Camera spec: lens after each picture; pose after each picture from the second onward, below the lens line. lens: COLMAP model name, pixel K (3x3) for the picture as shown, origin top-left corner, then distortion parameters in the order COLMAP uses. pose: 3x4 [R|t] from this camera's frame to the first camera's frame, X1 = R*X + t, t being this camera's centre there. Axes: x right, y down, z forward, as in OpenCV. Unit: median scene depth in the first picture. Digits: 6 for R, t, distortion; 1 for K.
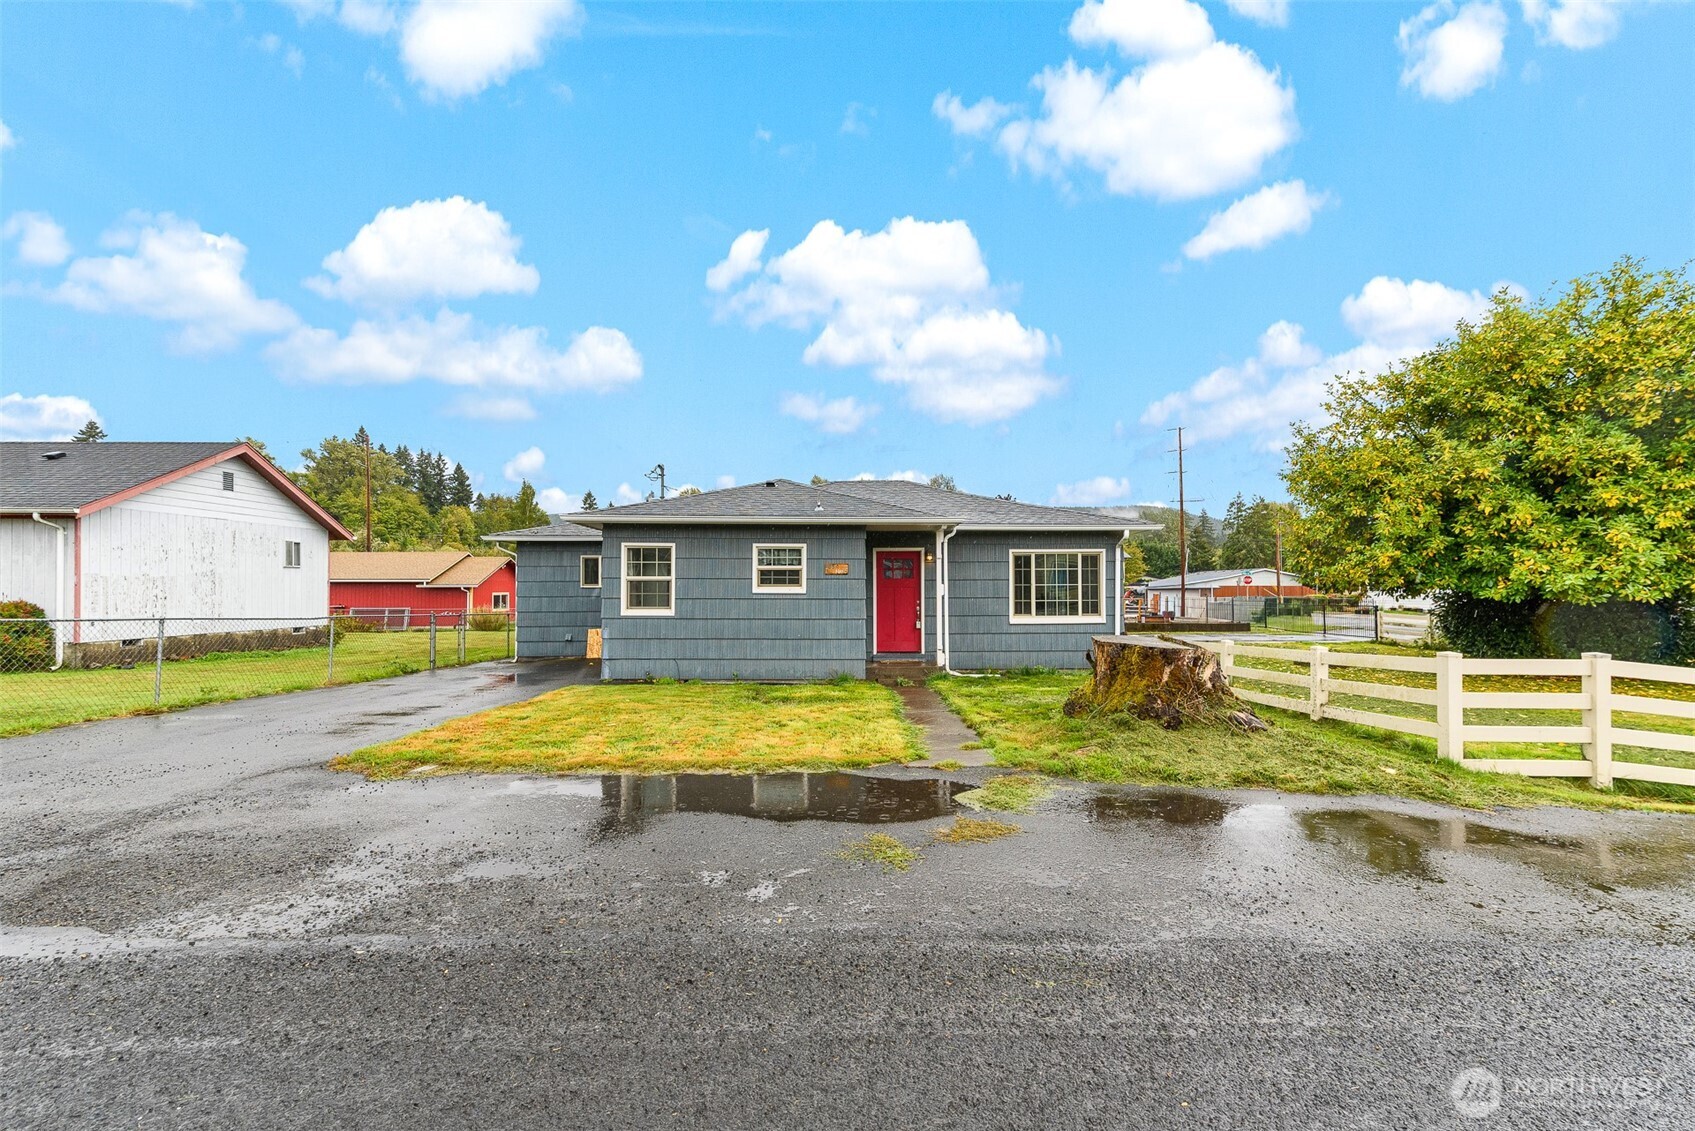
lens RADIAL K [[748.5, 0, 843.9], [0, 748.5, 546.3], [0, 0, 1]] dist [0.001835, 0.000447]
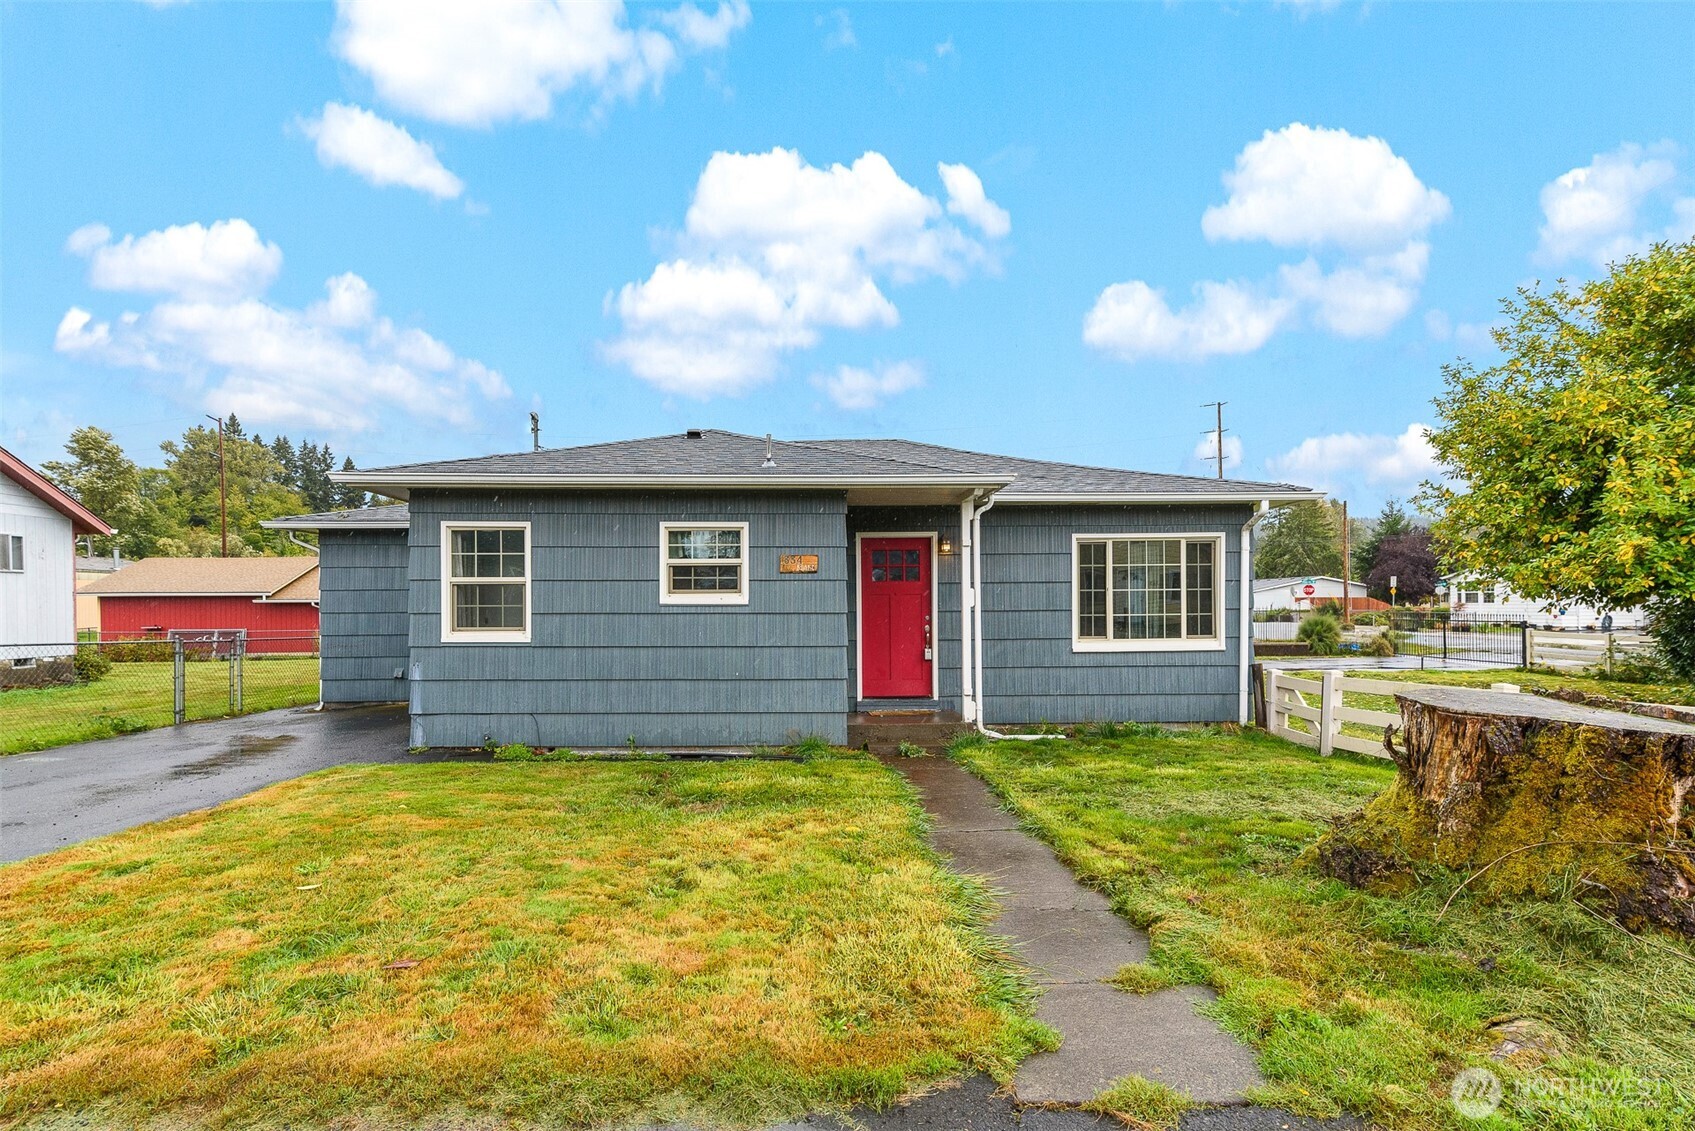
lens RADIAL K [[857.8, 0, 817.8], [0, 857.8, 574.3], [0, 0, 1]] dist [0.001350, 0.000233]
pose [[0.999889, -0.003700, 0.014428, -0.004087], [0.003388, 0.999760, 0.021647, 0.021989], [-0.014505, -0.021596, 0.999662, 0.282922]]
